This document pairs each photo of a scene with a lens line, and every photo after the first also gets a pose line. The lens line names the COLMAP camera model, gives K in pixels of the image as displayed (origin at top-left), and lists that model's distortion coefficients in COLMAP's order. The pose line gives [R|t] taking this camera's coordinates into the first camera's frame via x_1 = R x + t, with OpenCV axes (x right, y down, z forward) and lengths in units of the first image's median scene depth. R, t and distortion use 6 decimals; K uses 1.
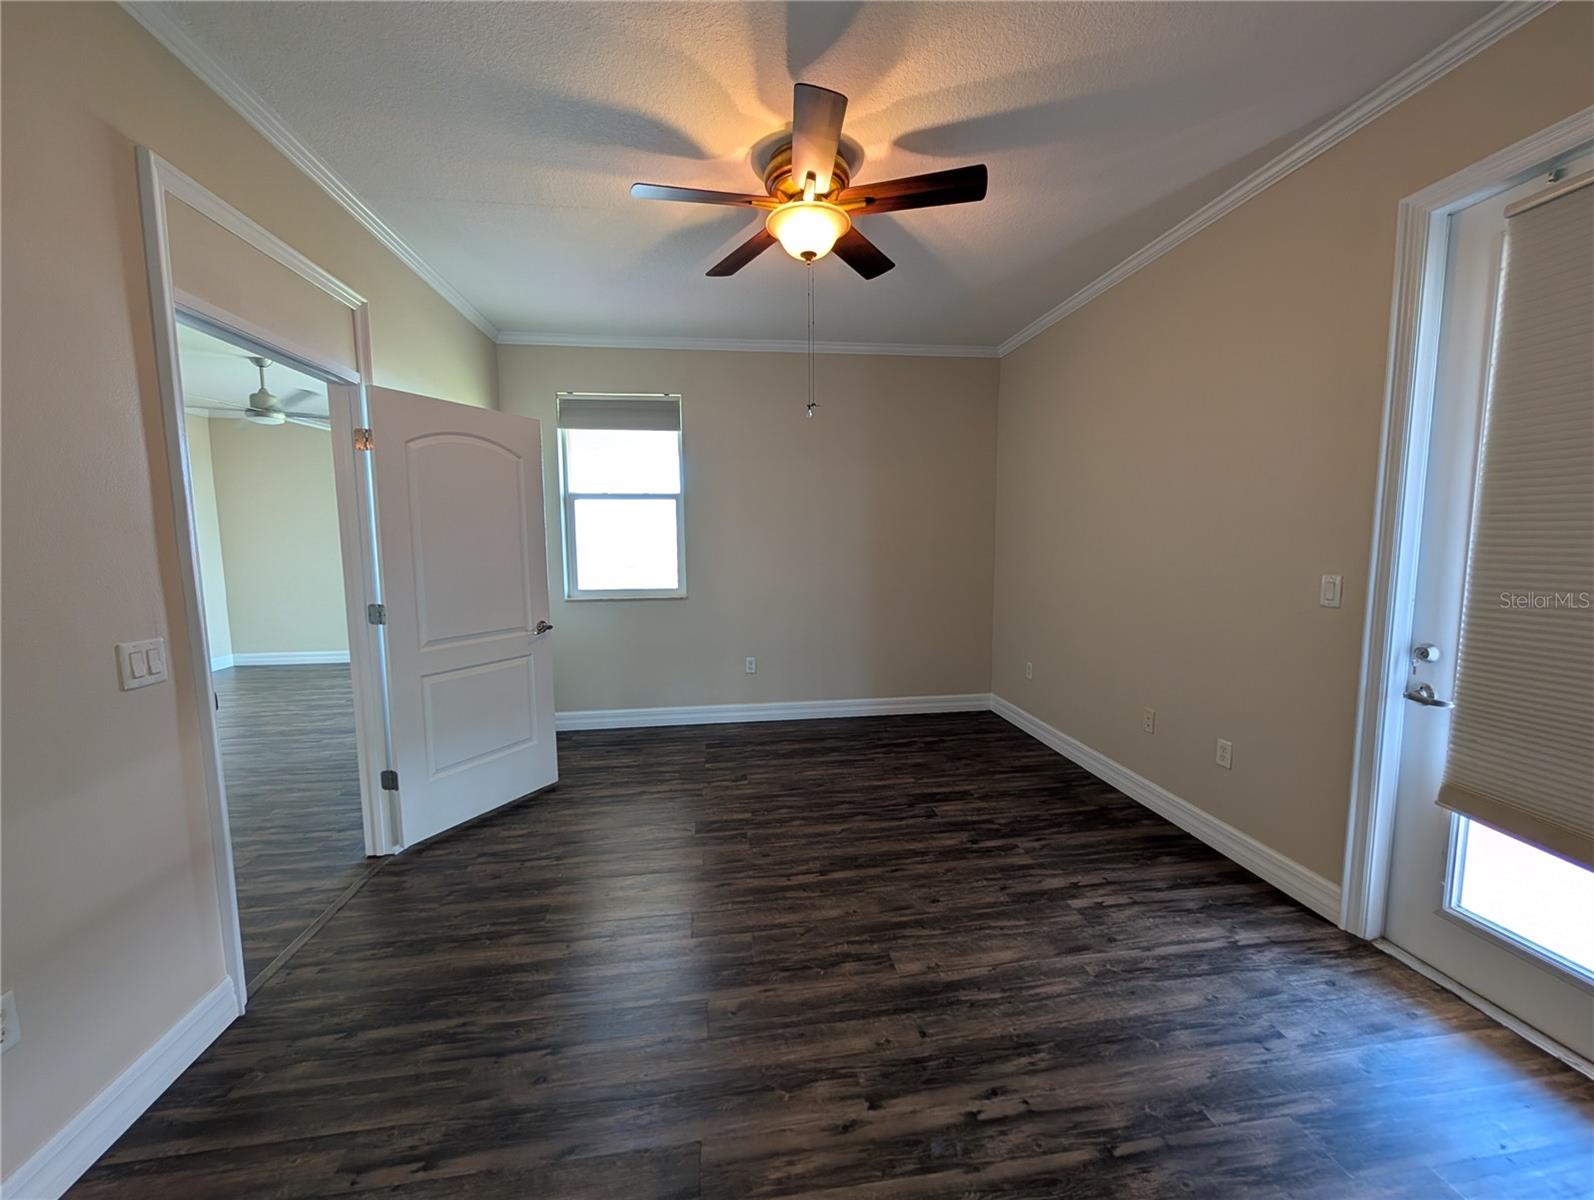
lens RADIAL K [[605.0, 0, 799.1], [0, 605.0, 601.2], [0, 0, 1]] dist [-0.002419, 0.000520]
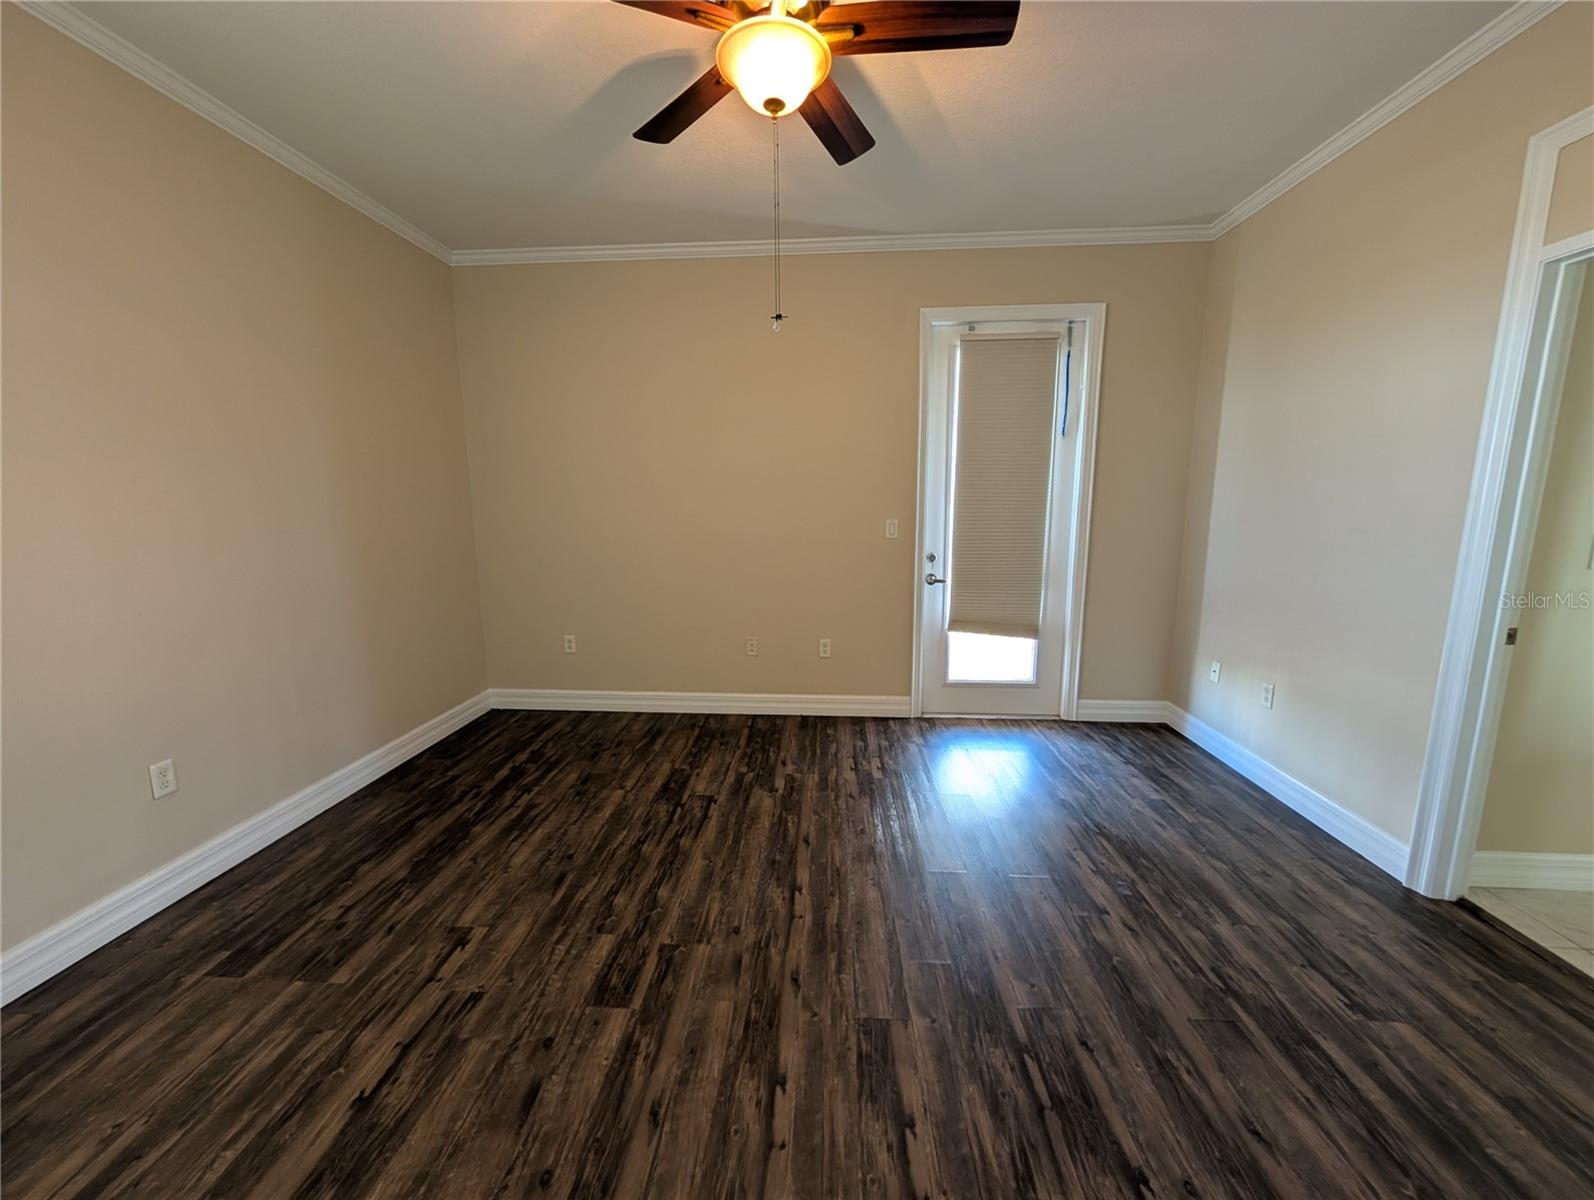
lens RADIAL K [[605.0, 0, 791.6], [0, 605.0, 599.6], [0, 0, 1]] dist [-0.002419, 0.000520]
pose [[0.200913, -0.149953, 0.968064, -0.610609], [0.103997, 0.985895, 0.131131, -0.053377], [-0.974073, 0.074329, 0.213674, 0.669301]]
